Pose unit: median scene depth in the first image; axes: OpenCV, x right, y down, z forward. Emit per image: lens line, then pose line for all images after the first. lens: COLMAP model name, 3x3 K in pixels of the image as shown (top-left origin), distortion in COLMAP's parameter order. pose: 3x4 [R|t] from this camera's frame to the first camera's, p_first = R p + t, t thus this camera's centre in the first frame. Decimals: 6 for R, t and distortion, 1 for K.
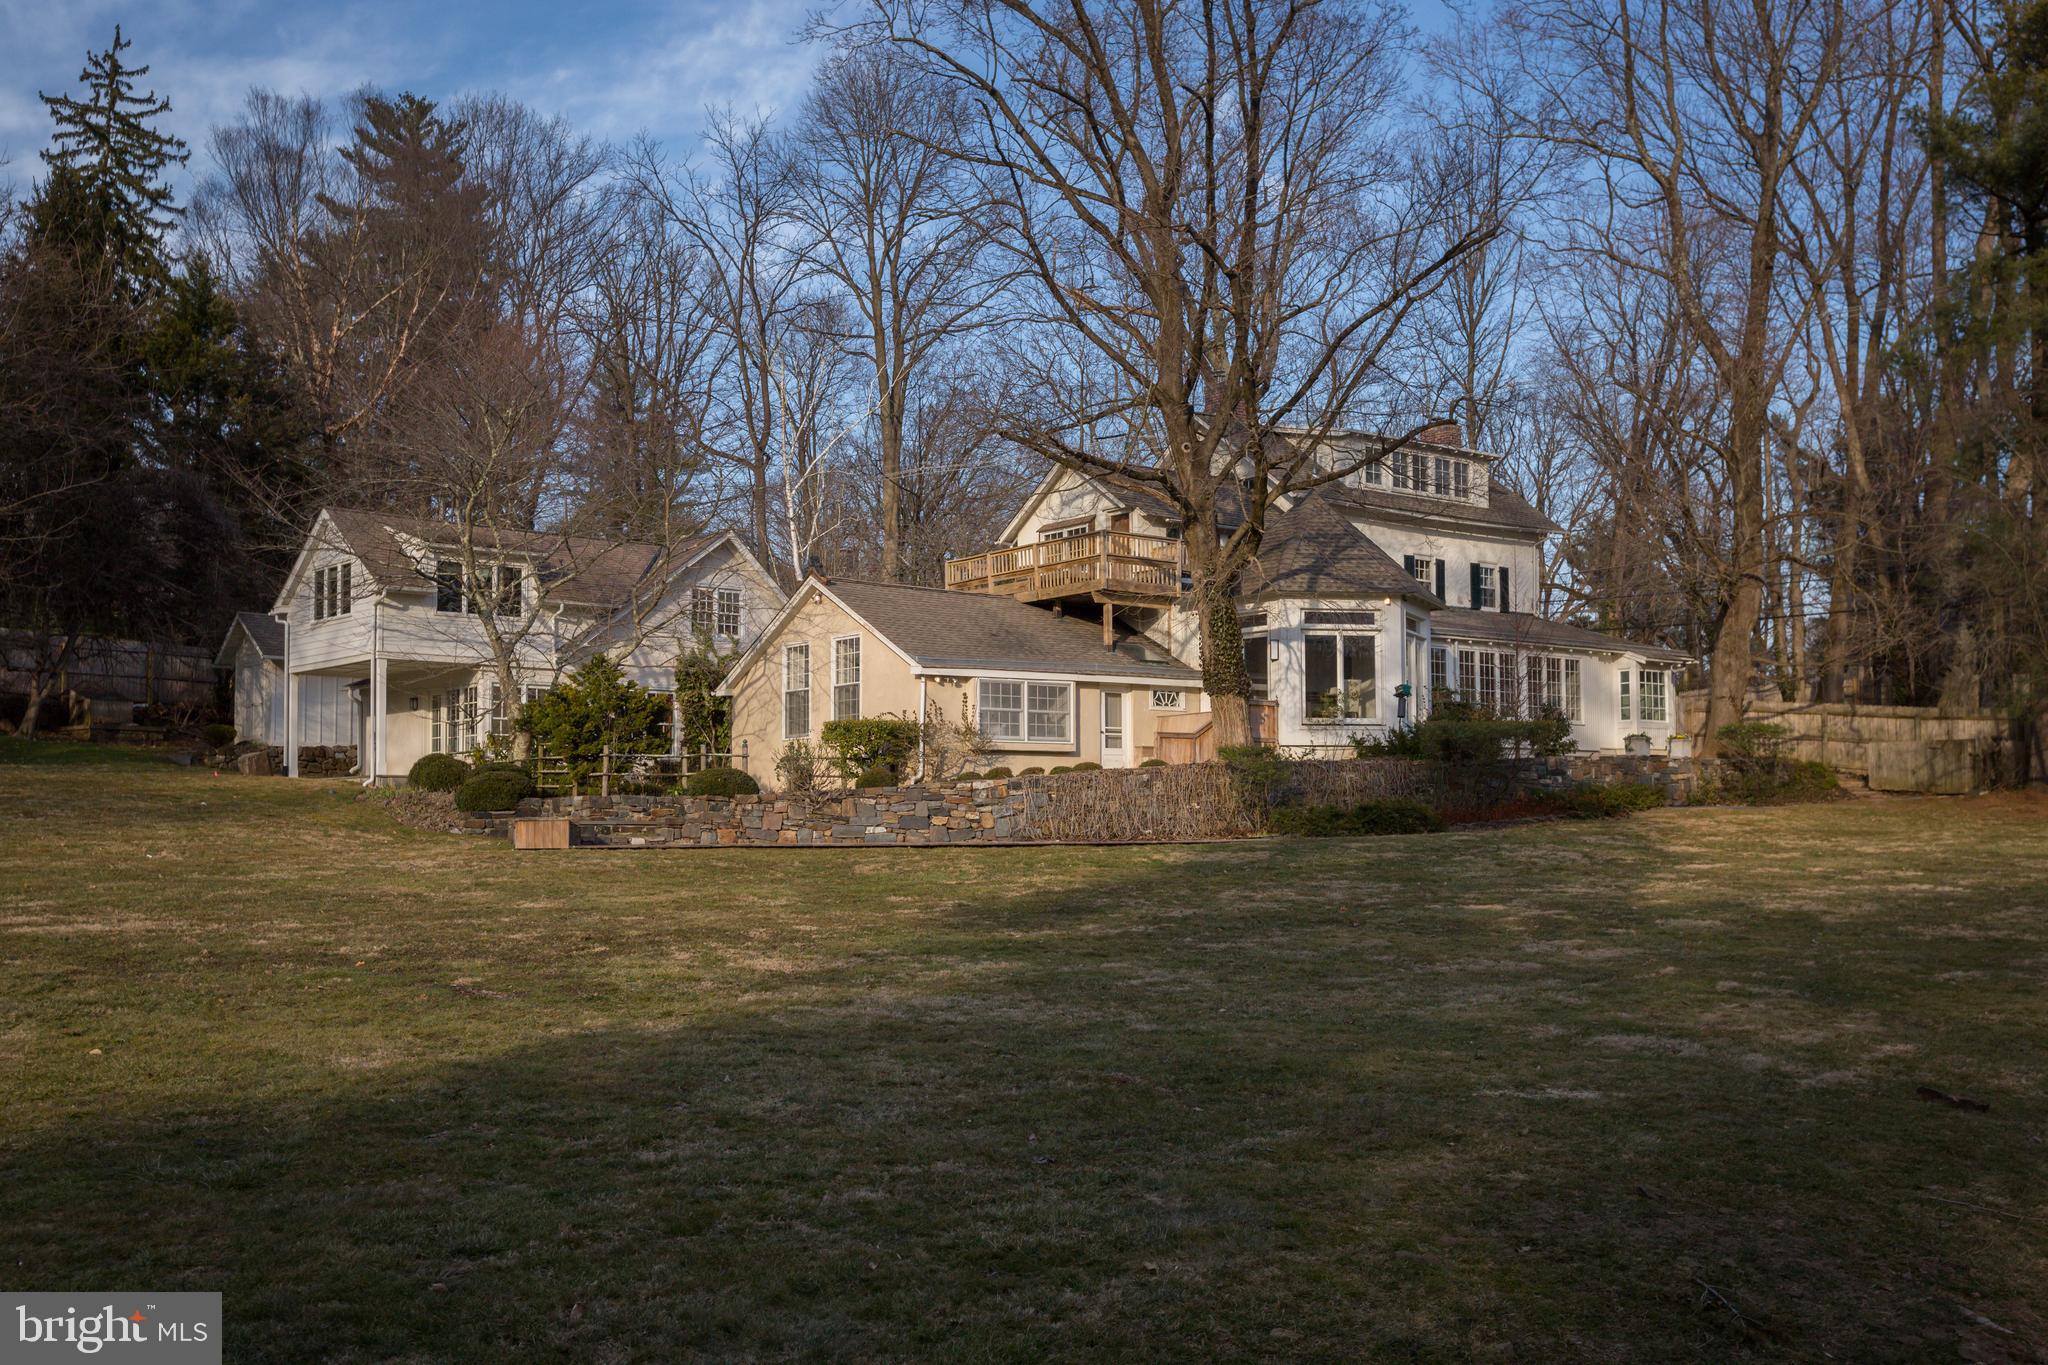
lens RADIAL K [[2098.6, 0, 1024.0], [0, 2098.6, 682.5], [0, 0, 1]] dist [-0.003318, -0.000522]
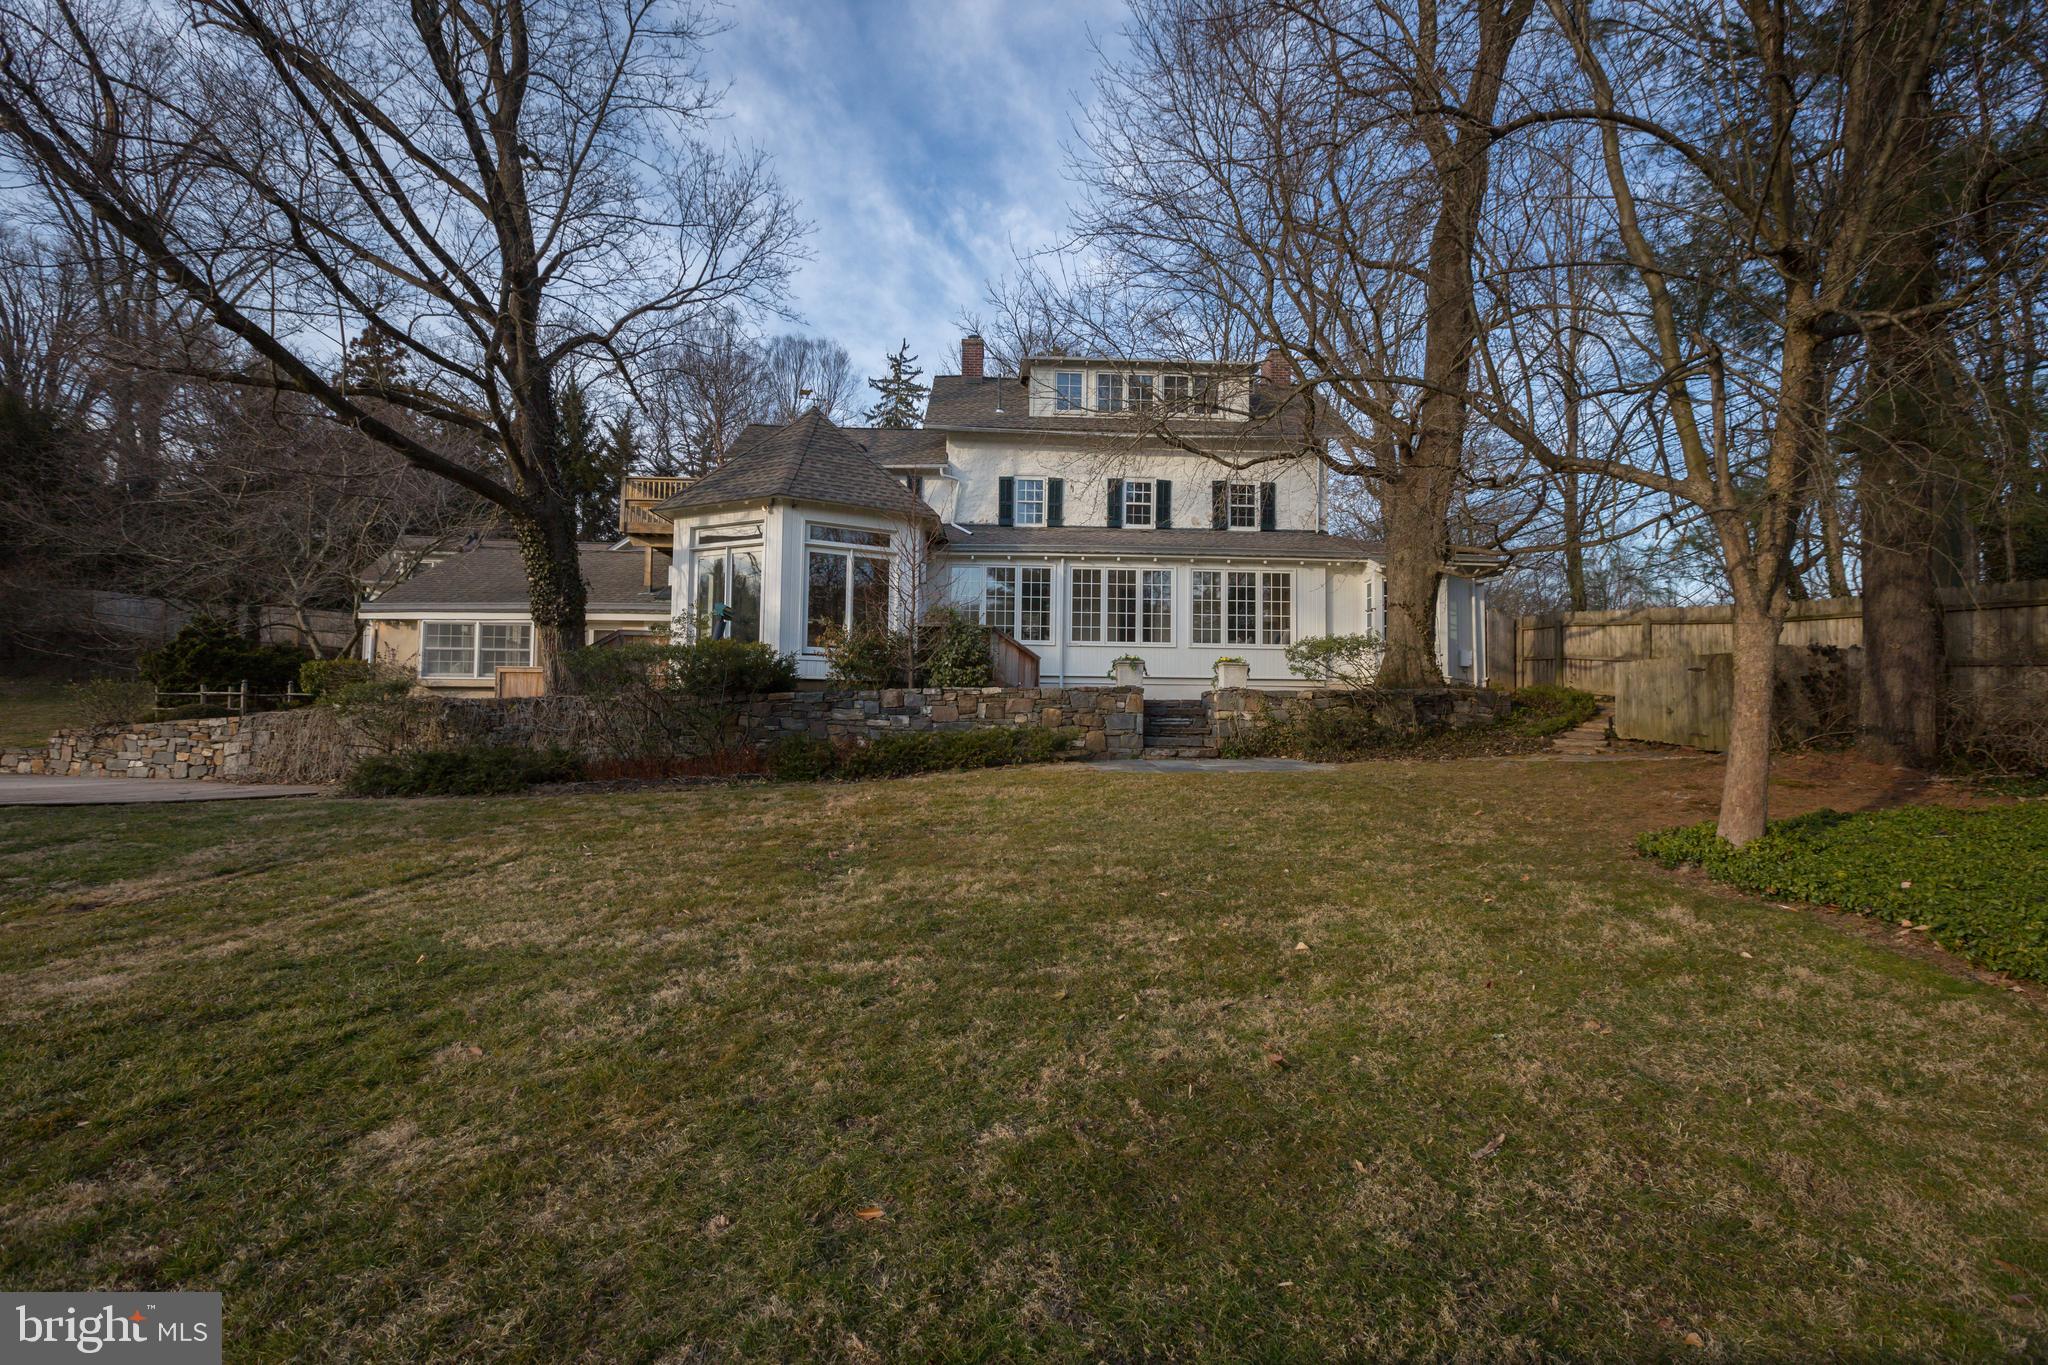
lens RADIAL K [[912.4, 0, 1024.0], [0, 912.4, 682.5], [0, 0, 1]] dist [-0.002894, -0.000451]
pose [[0.801015, -0.008622, -0.598582, 0.433741], [0.029092, 0.999276, 0.024536, 0.023413], [0.597937, -0.037068, 0.800685, 0.688440]]
